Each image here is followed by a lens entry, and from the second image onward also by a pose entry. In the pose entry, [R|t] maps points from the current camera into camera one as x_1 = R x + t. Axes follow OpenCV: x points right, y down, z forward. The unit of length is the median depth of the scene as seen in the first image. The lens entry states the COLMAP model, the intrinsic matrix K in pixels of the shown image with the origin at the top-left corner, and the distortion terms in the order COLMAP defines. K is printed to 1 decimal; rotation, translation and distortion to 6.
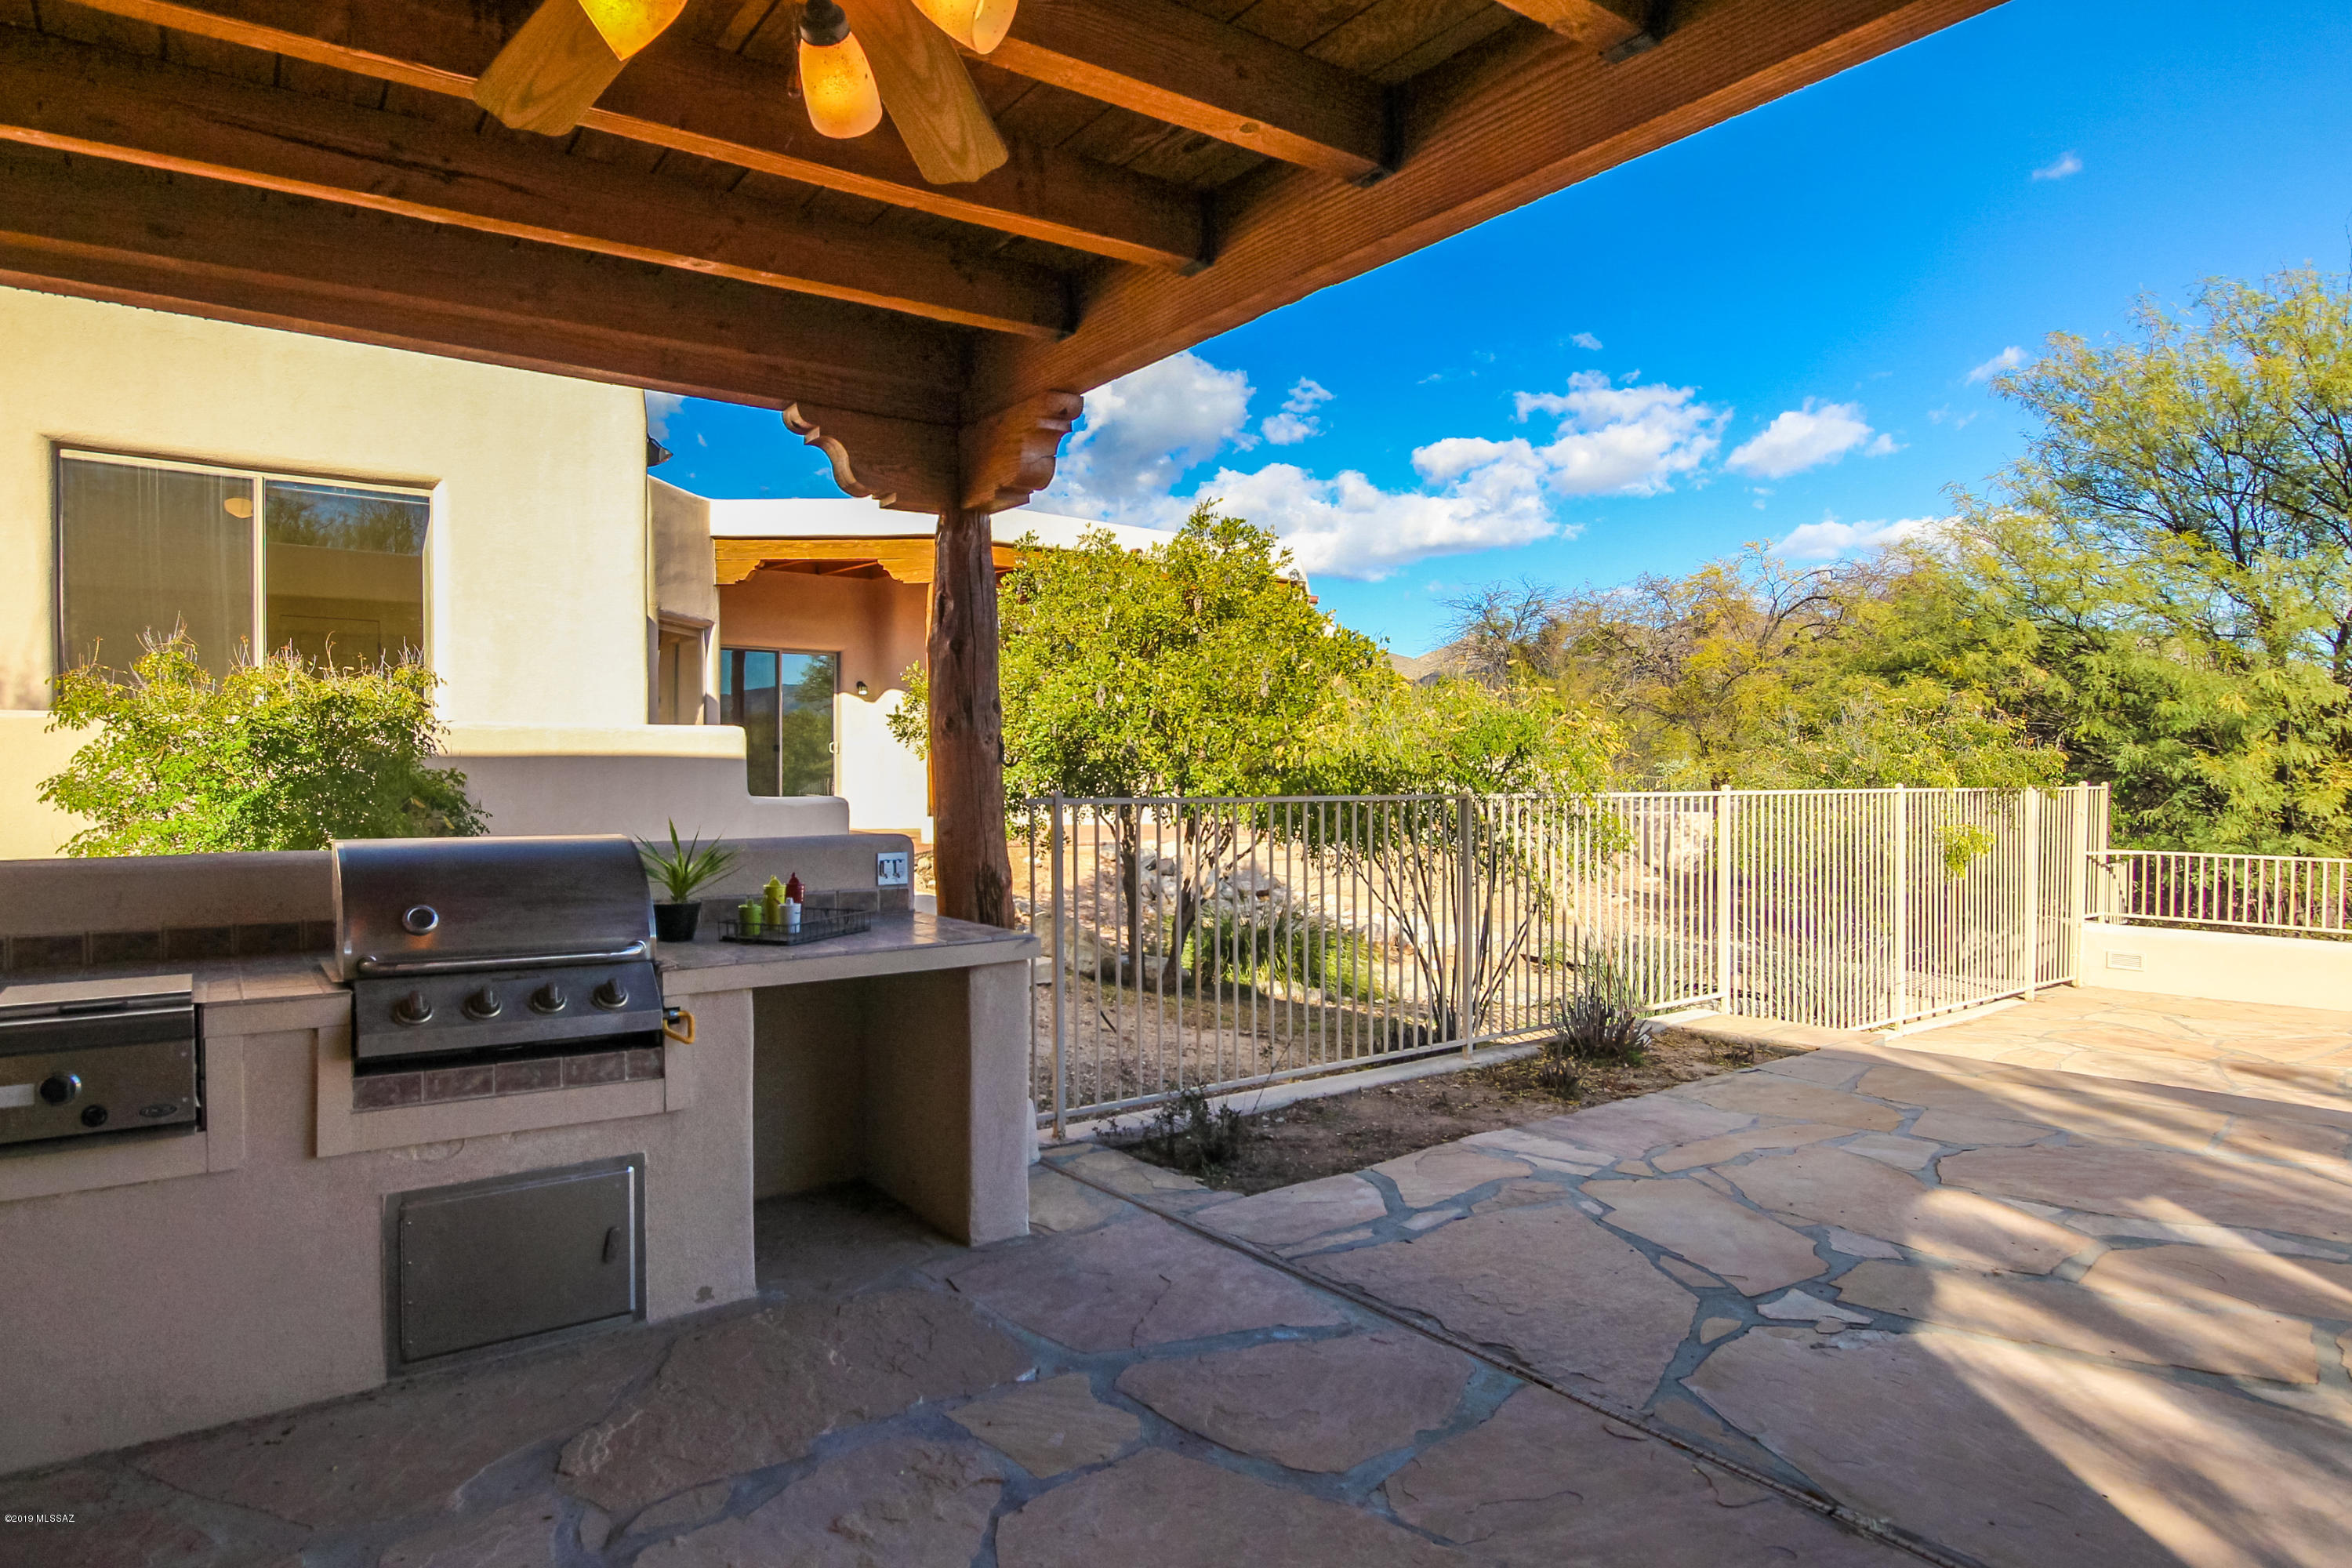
lens RADIAL K [[1295.6, 0, 1173.1], [0, 1295.6, 783.3], [0, 0, 1]] dist [-0.023619, 0.001379]
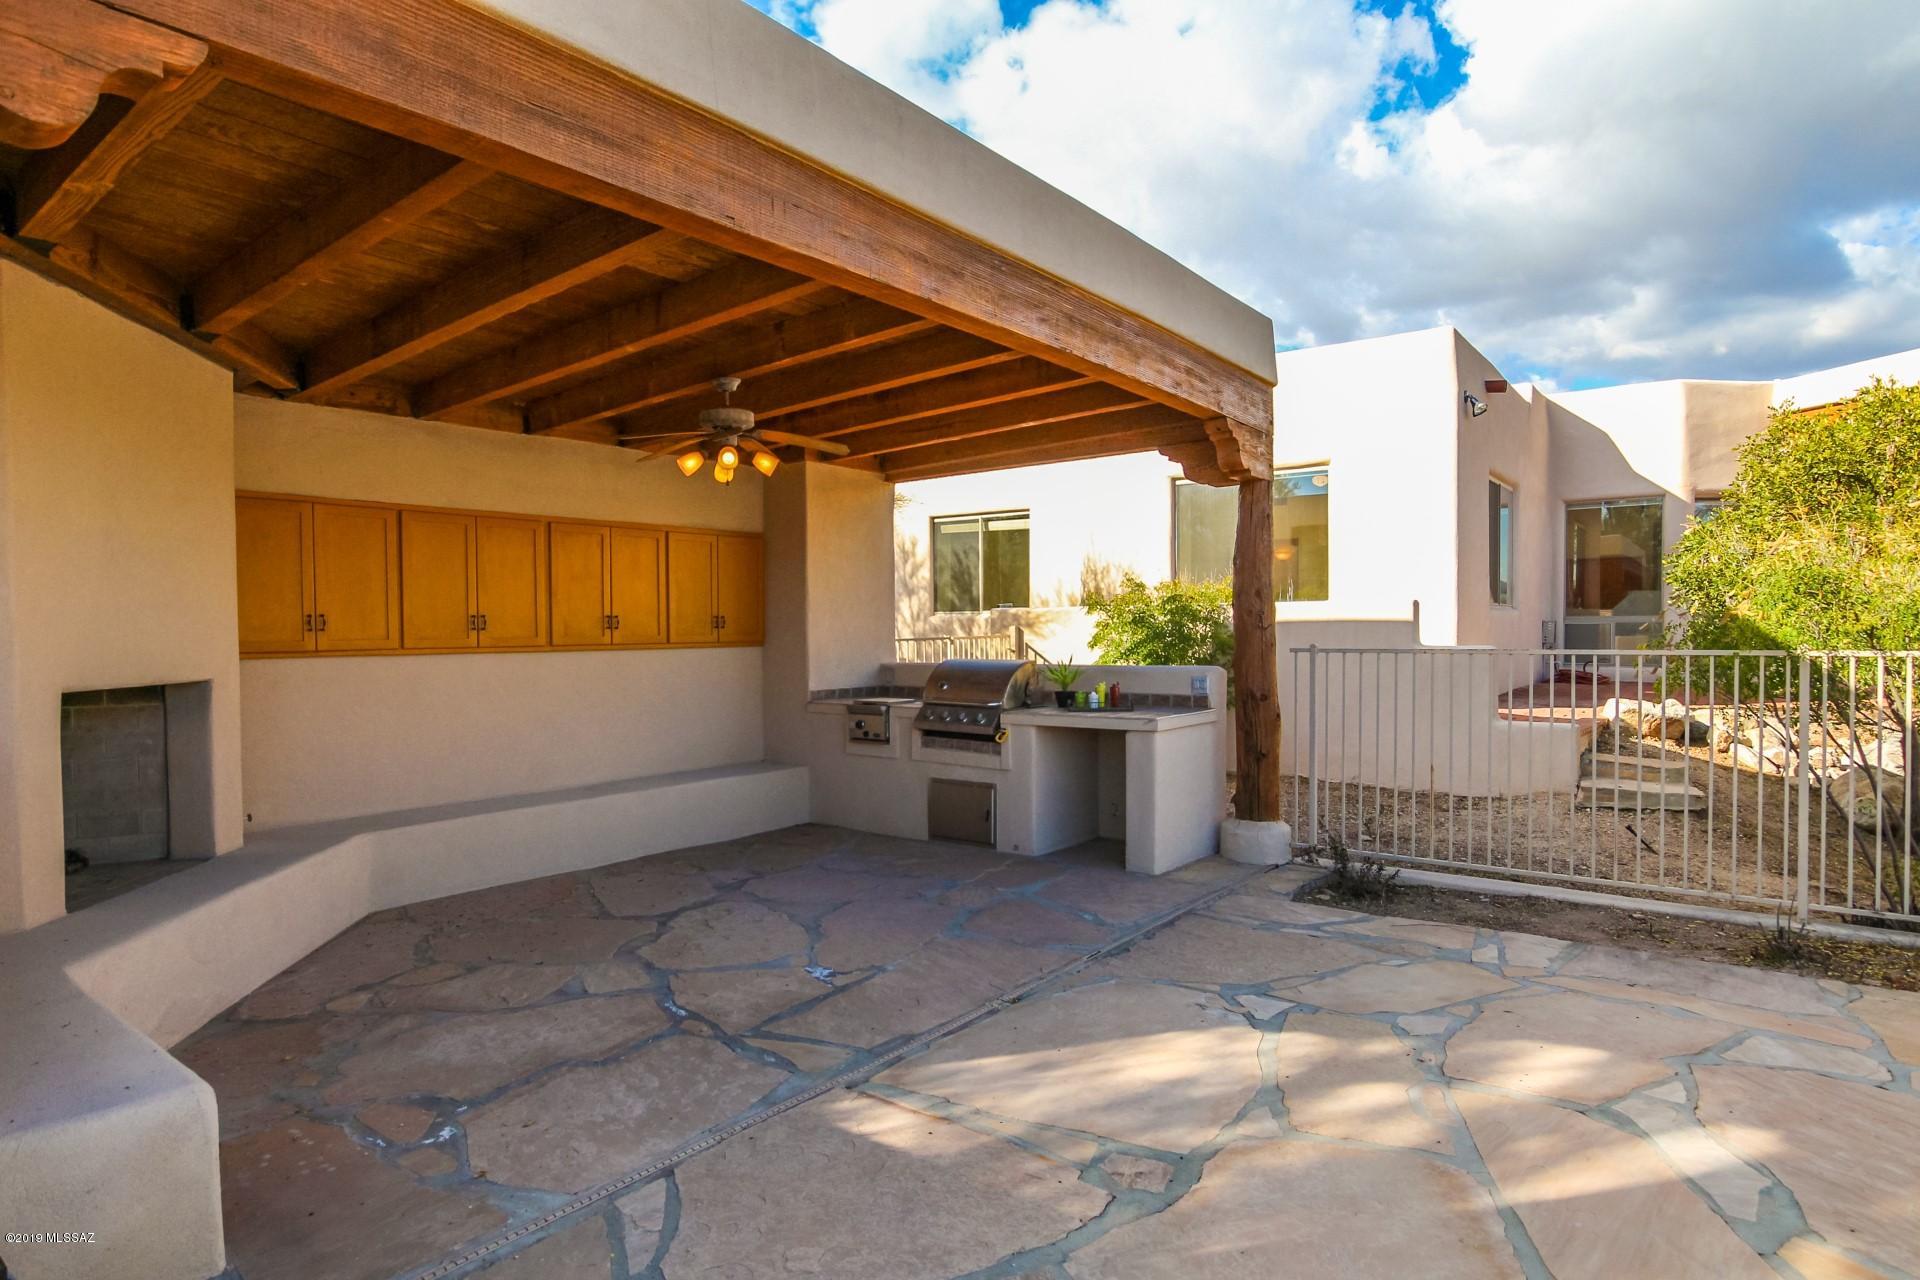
lens RADIAL K [[1057.7, 0, 962.4], [0, 1057.7, 648.6], [0, 0, 1]] dist [-0.023619, 0.001379]
pose [[0.285342, 0.017056, -0.958274, 1.221521], [0.001390, 0.999833, 0.018209, -0.013525], [0.958425, -0.006528, 0.285271, 0.267680]]
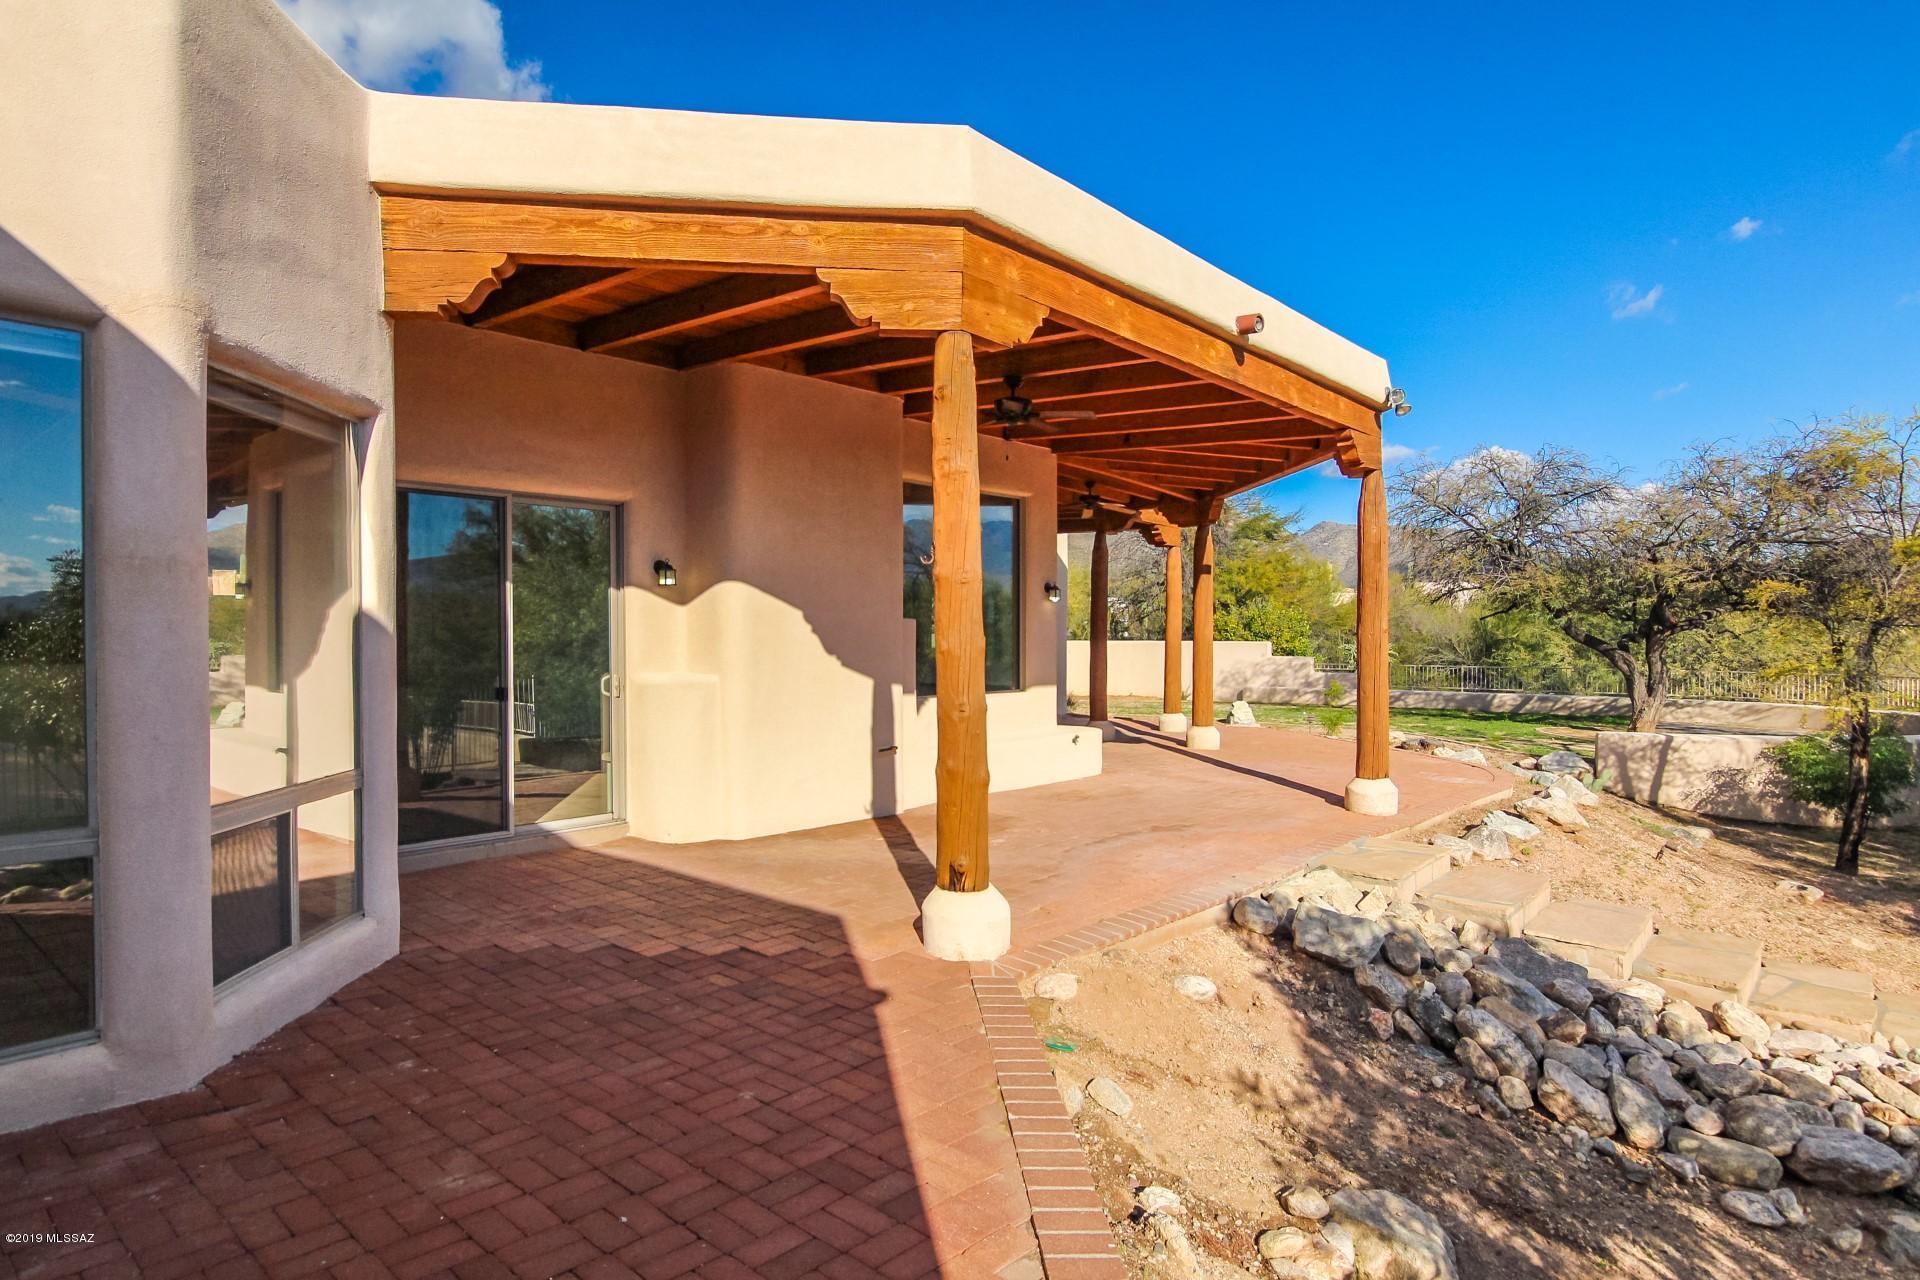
lens RADIAL K [[1057.7, 0, 964.7], [0, 1057.7, 647.5], [0, 0, 1]] dist [-0.023619, 0.001379]
pose [[0.978261, -0.002542, 0.207361, -0.997010], [0.000542, 0.999953, 0.009700, -0.224364], [-0.207376, -0.009376, 0.978216, 2.623129]]
